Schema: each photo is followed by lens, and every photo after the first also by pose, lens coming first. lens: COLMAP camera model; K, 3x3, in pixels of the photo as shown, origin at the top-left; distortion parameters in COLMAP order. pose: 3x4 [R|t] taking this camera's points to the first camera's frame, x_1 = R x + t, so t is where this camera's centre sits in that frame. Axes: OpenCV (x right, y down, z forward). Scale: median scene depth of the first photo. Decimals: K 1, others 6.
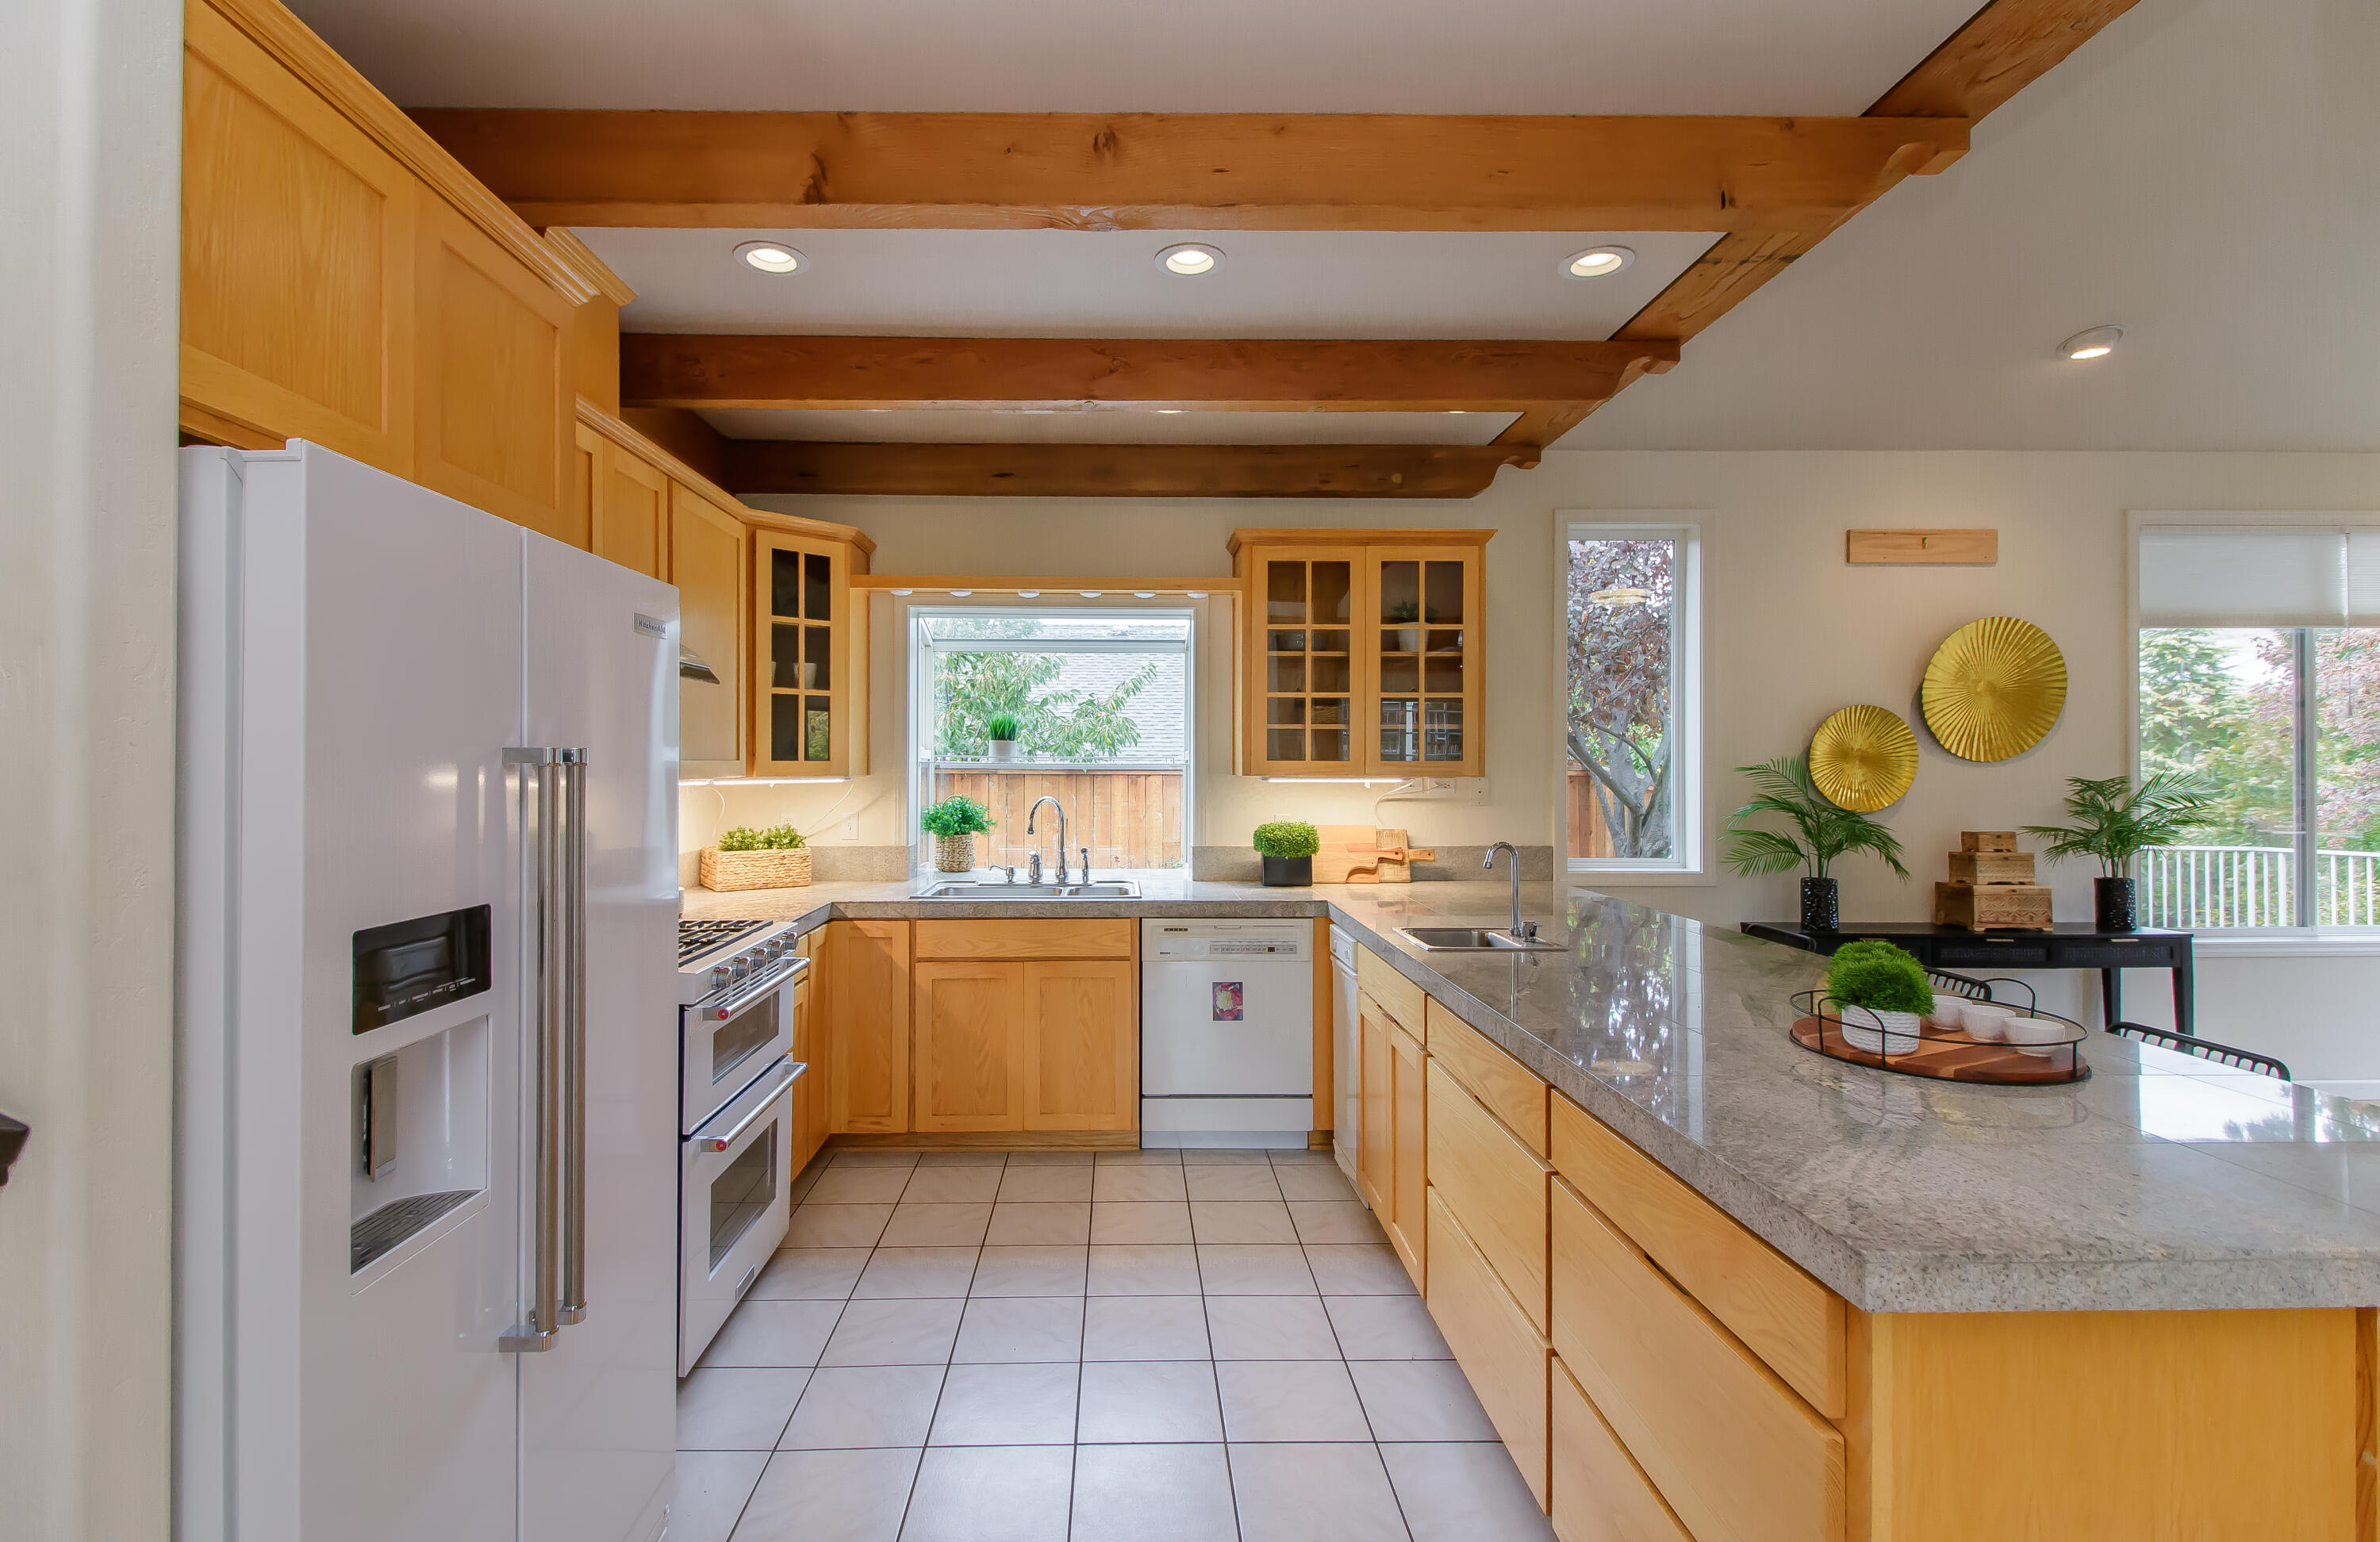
lens RADIAL K [[1104.1, 0, 1141.8], [0, 1104.1, 759.8], [0, 0, 1]] dist [0.020433, -0.000498]
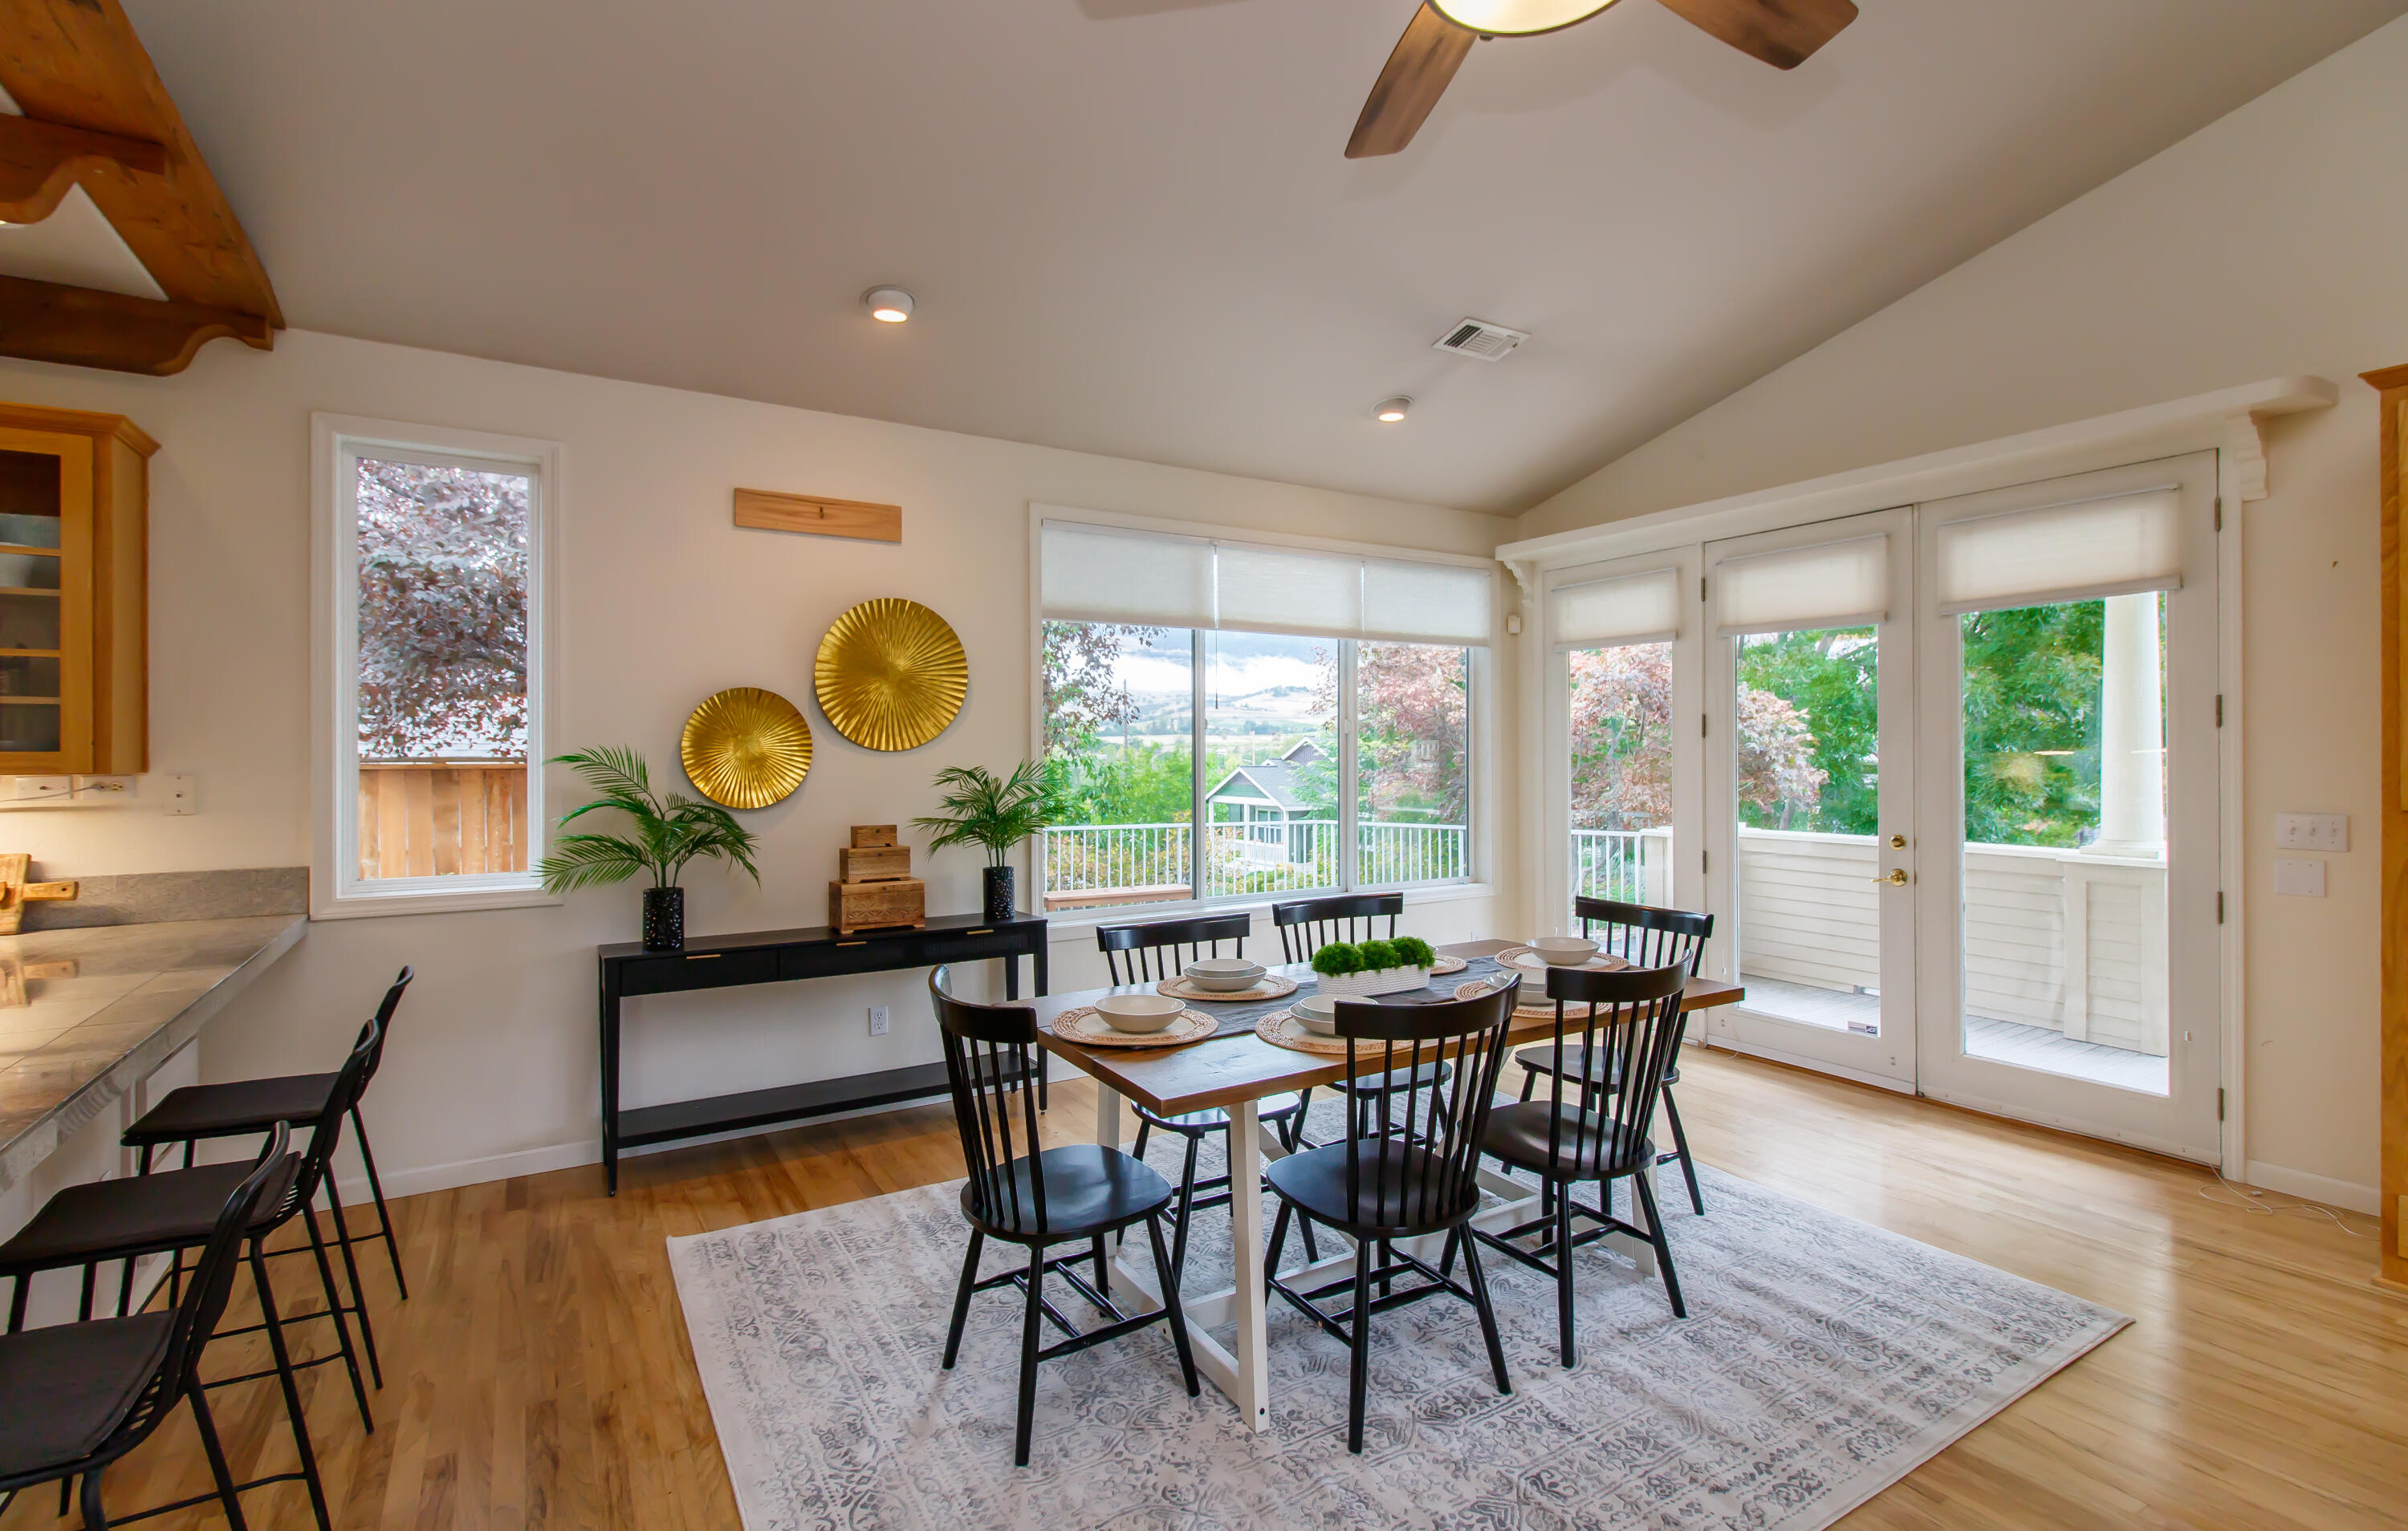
lens RADIAL K [[1090.5, 0, 1202.2], [0, 1090.5, 748.6], [0, 0, 1]] dist [0.001346, 0.000072]
pose [[0.861826, -0.001493, 0.507202, 0.540683], [0.002519, 0.999996, -0.001338, 0.001908], [-0.507198, 0.002431, 0.861826, 0.074096]]
